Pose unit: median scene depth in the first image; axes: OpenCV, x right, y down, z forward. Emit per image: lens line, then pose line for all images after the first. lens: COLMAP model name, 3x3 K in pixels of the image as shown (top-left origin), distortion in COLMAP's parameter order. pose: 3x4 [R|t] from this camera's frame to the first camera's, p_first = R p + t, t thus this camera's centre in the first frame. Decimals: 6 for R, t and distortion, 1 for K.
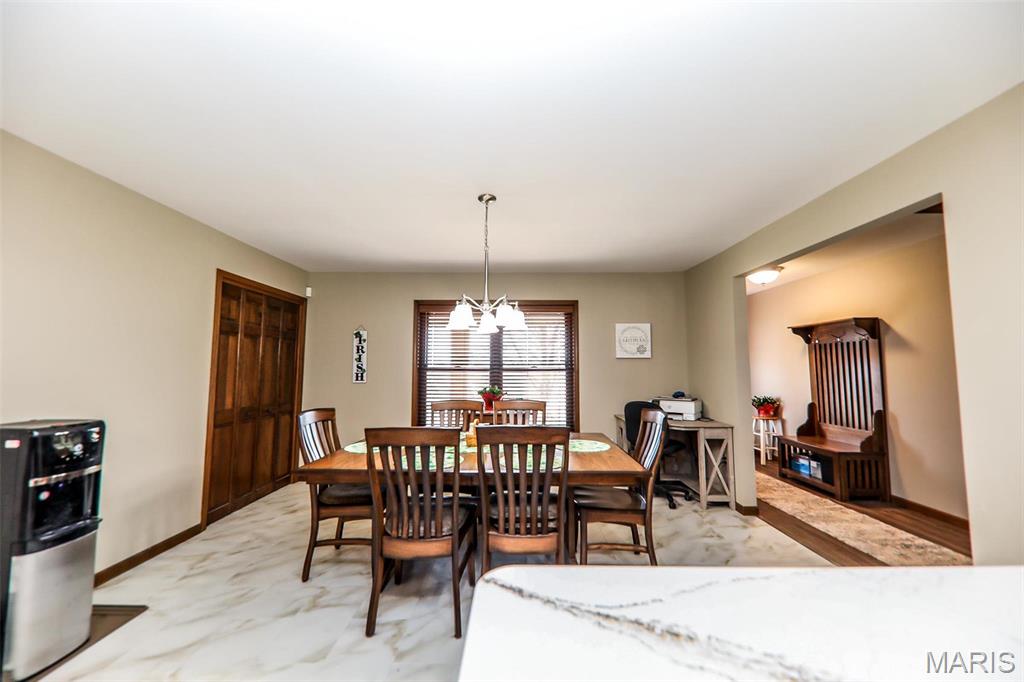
lens RADIAL K [[378.2, 0, 516.0], [0, 378.2, 341.1], [0, 0, 1]] dist [0.011800, -0.006818]
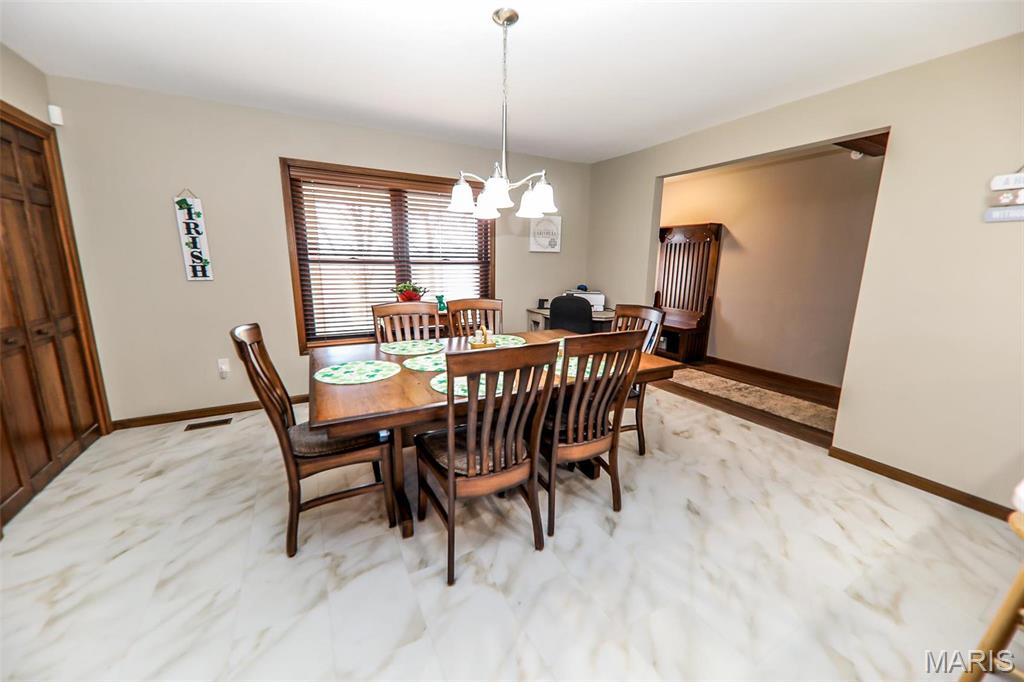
lens RADIAL K [[378.6, 0, 550.6], [0, 378.6, 339.6], [0, 0, 1]] dist [0.011127, -0.003533]
pose [[0.880314, -0.084619, 0.466783, -0.193154], [-0.047939, 0.963057, 0.264995, 0.002460], [-0.471962, -0.255656, 0.843737, 0.110470]]
